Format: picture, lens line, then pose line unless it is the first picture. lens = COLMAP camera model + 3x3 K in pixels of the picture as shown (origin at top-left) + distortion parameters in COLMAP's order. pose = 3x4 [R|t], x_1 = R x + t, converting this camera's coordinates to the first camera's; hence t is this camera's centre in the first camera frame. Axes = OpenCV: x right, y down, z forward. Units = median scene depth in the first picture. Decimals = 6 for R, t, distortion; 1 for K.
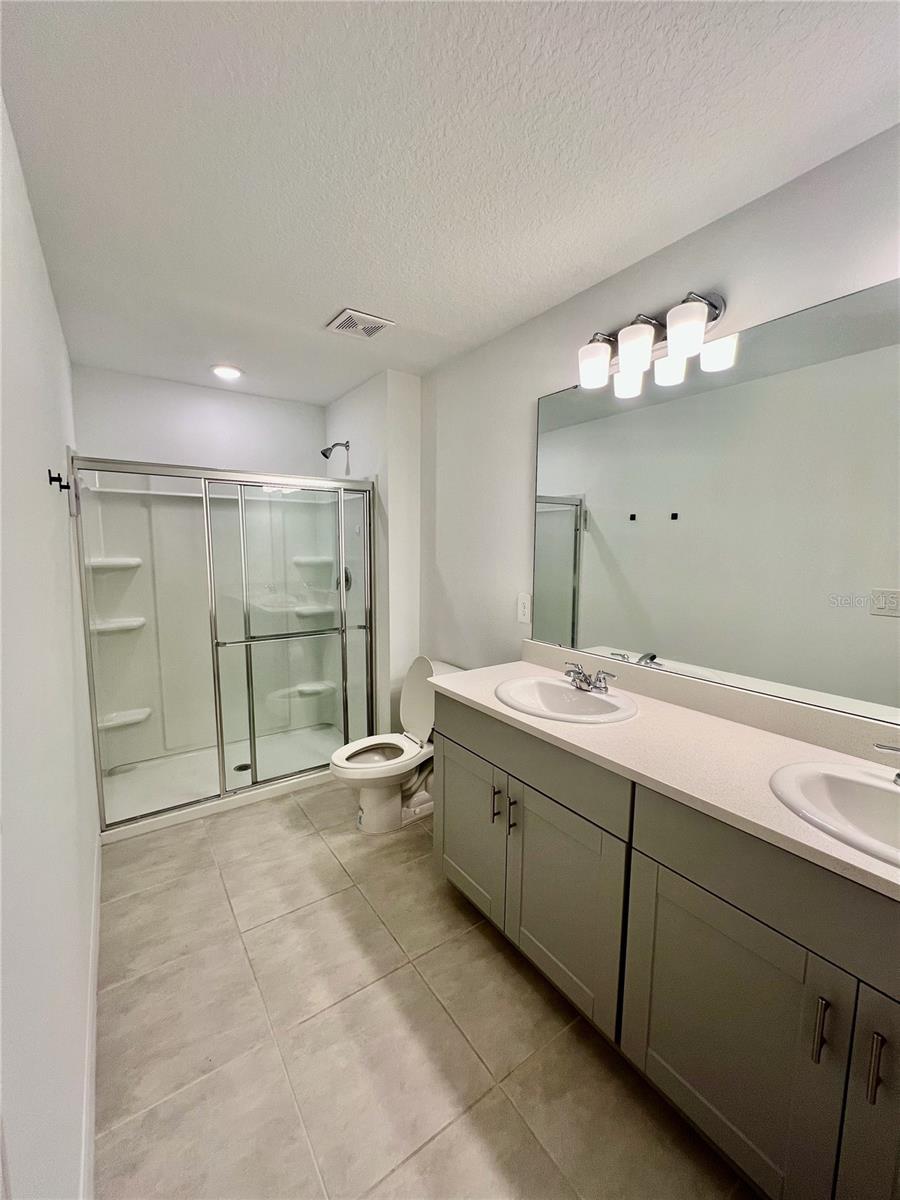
lens RADIAL K [[482.4, 0, 452.4], [0, 482.4, 609.8], [0, 0, 1]] dist [-0.001150, 0.001204]
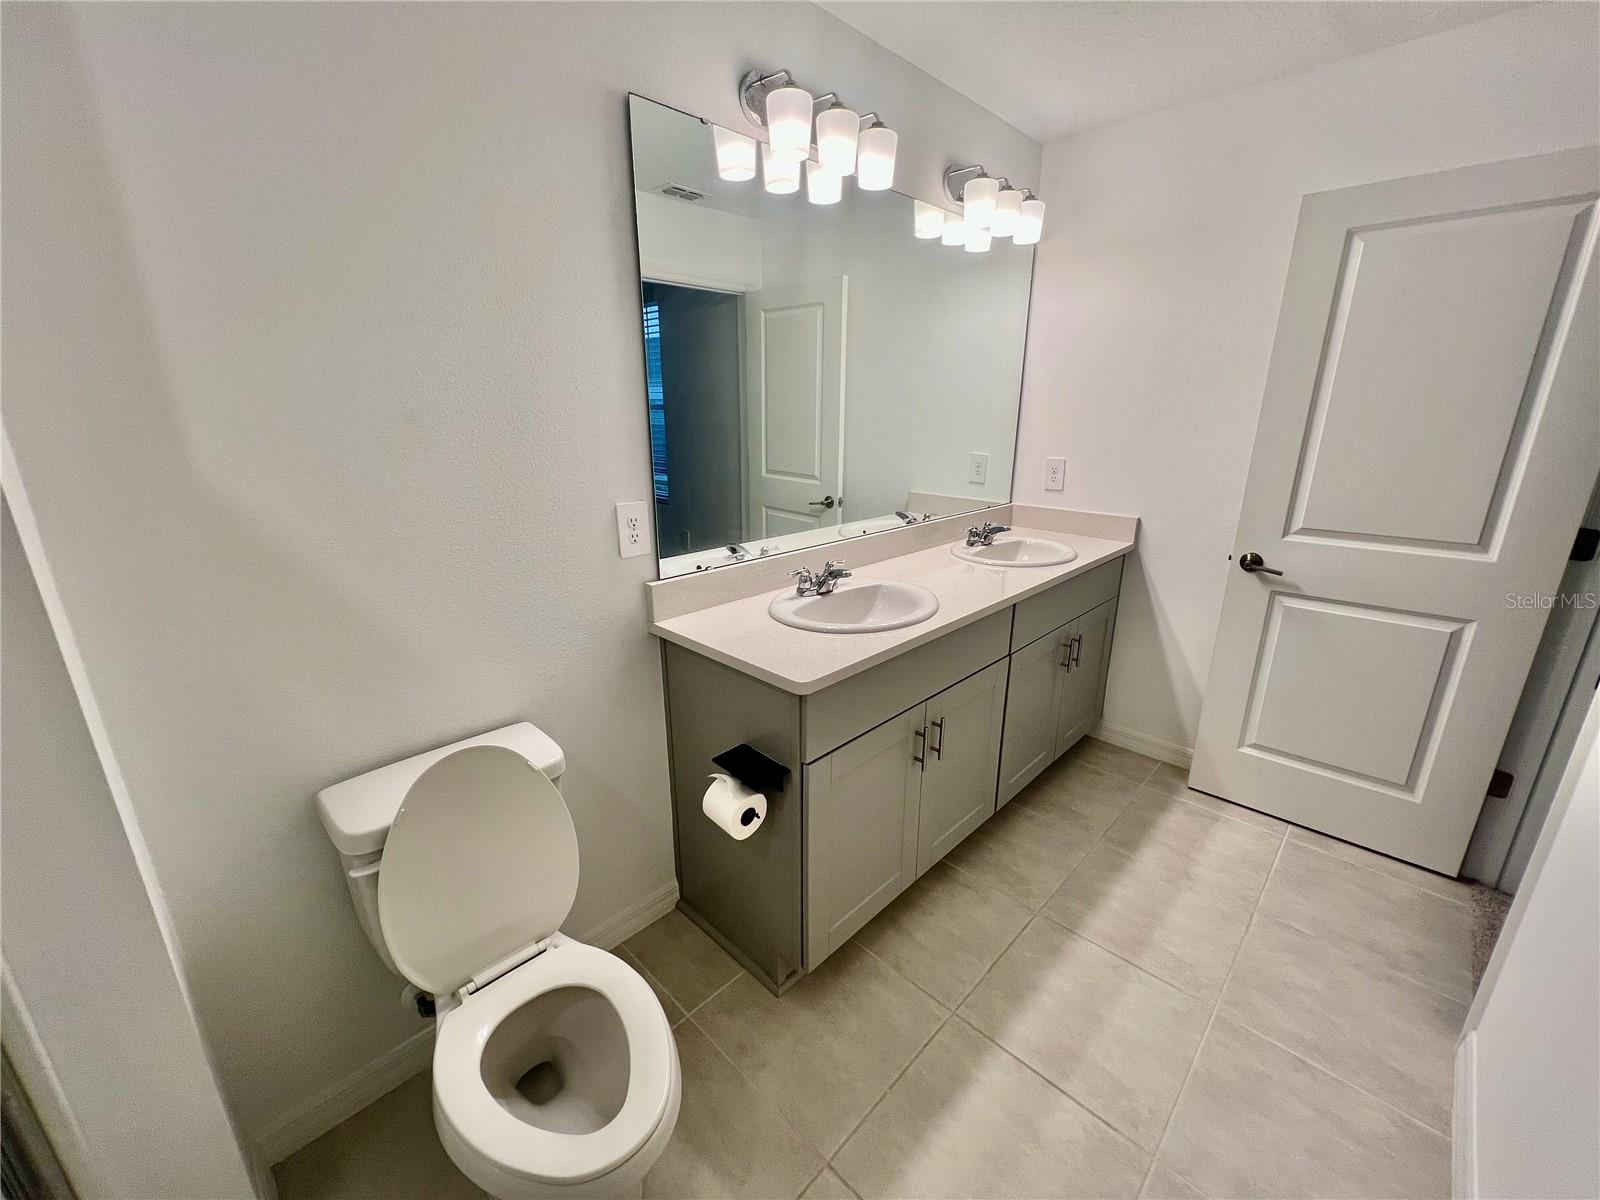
lens RADIAL K [[642.1, 0, 793.2], [0, 642.1, 605.2], [0, 0, 1]] dist [-0.001796, 0.000677]
pose [[-0.176736, -0.290345, 0.940459, -0.815677], [0.128679, 0.940484, 0.314535, -0.177672], [-0.975810, 0.176607, -0.128856, 1.334871]]
